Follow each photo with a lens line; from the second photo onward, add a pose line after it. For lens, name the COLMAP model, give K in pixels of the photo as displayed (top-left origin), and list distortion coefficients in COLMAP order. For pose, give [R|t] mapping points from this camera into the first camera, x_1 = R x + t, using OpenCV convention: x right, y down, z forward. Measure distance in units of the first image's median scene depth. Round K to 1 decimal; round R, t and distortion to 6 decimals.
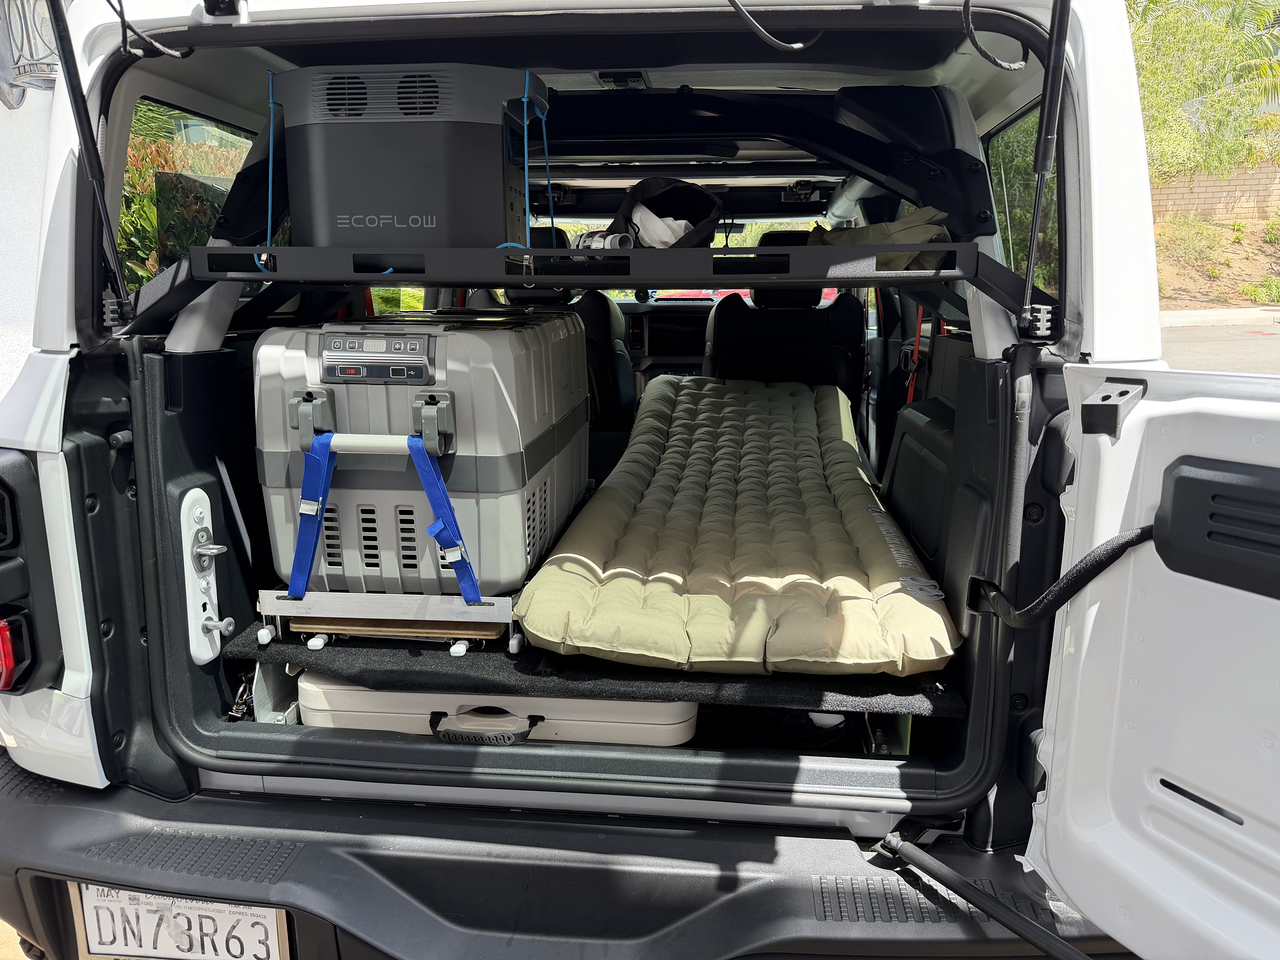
lens RADIAL K [[929.8, 0, 649.8], [0, 929.8, 481.2], [0, 0, 1]] dist [0.049929, -0.069951]
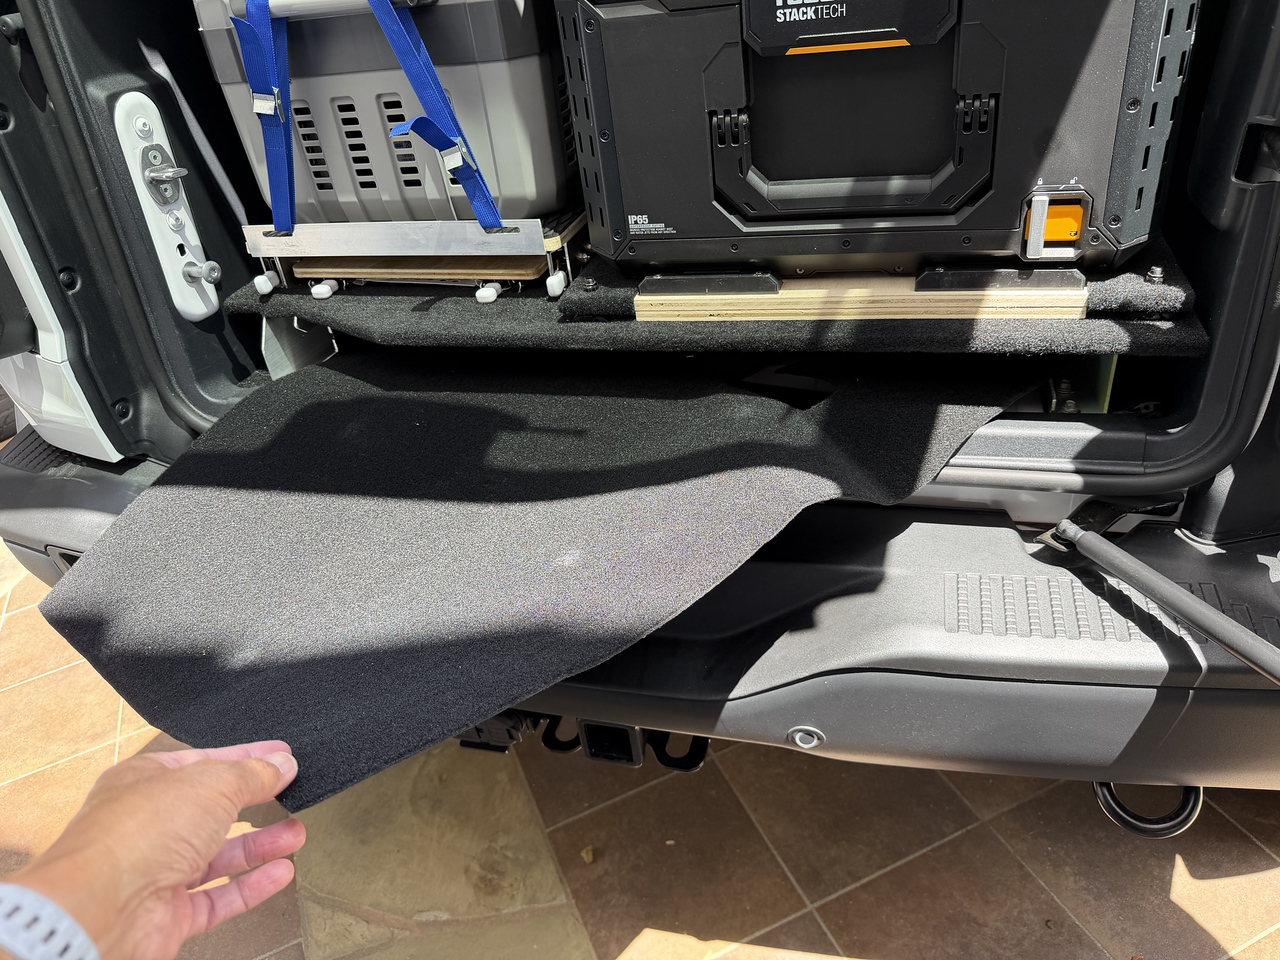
lens RADIAL K [[929.8, 0, 632.5], [0, 929.8, 480.9], [0, 0, 1]] dist [0.049929, -0.069951]
pose [[0.976932, 0.001457, -0.213547, 0.080780], [0.070677, 0.941417, 0.329754, 0.084329], [0.201518, -0.337240, 0.919598, 0.271032]]
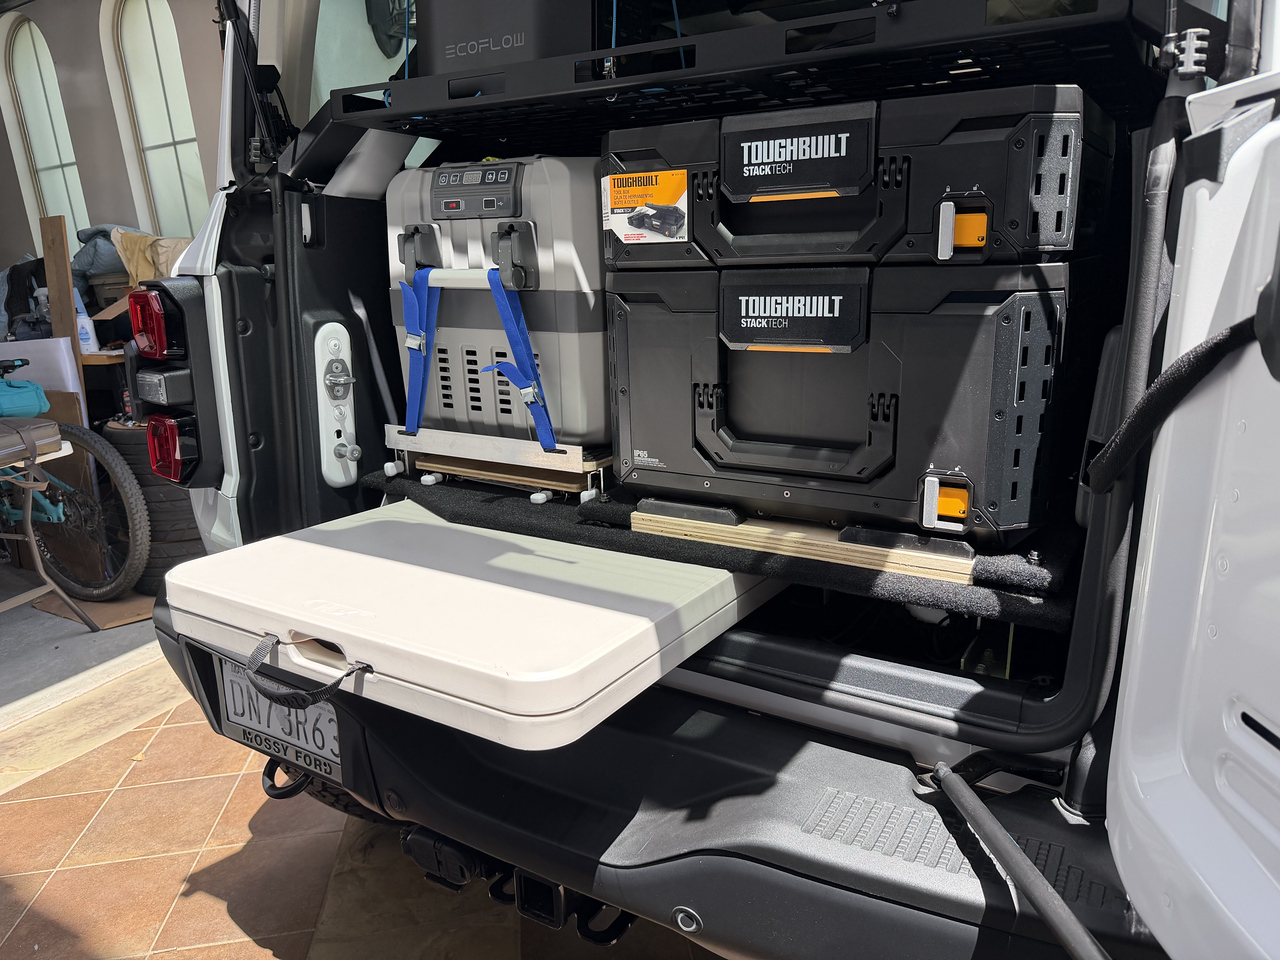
lens RADIAL K [[929.8, 0, 635.3], [0, 929.8, 483.8], [0, 0, 1]] dist [0.049929, -0.069951]
pose [[0.897802, 0.088578, -0.431400, 0.315072], [-0.076513, 0.996040, 0.045280, 0.118767], [0.433702, -0.007645, 0.901024, 0.173809]]
